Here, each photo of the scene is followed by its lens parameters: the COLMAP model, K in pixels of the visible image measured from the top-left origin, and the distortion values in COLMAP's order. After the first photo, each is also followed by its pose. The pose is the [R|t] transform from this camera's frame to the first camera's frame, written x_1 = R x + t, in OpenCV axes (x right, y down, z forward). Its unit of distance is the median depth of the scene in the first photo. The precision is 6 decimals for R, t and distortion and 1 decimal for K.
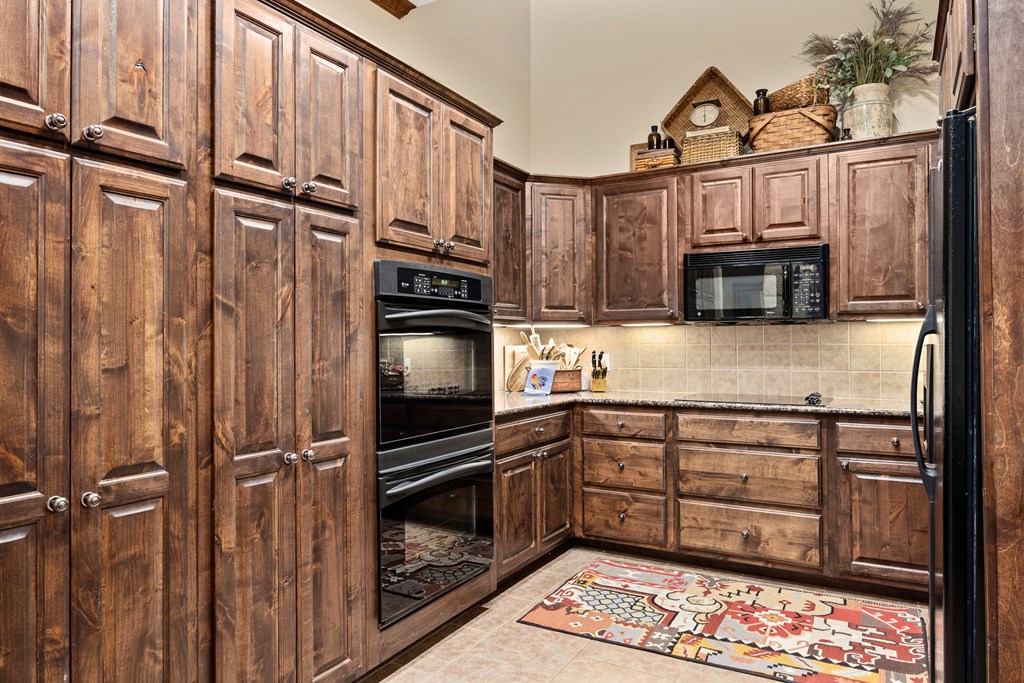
lens RADIAL K [[641.3, 0, 526.7], [0, 641.3, 334.9], [0, 0, 1]] dist [-0.004397, 0.000372]
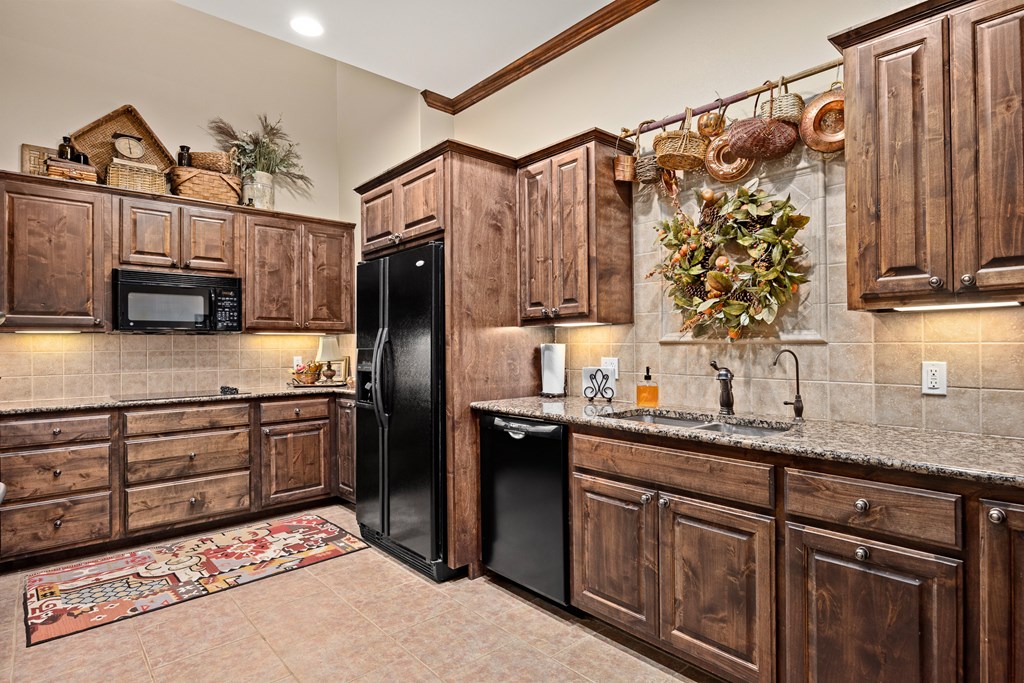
lens RADIAL K [[534.2, 0, 512.0], [0, 534.2, 341.5], [0, 0, 1]] dist [-0.004334, -0.000743]
pose [[0.324433, 0.009337, 0.945862, -0.433467], [-0.003266, 0.999956, -0.008751, 0.004698], [-0.945903, -0.000250, 0.324450, 0.064957]]
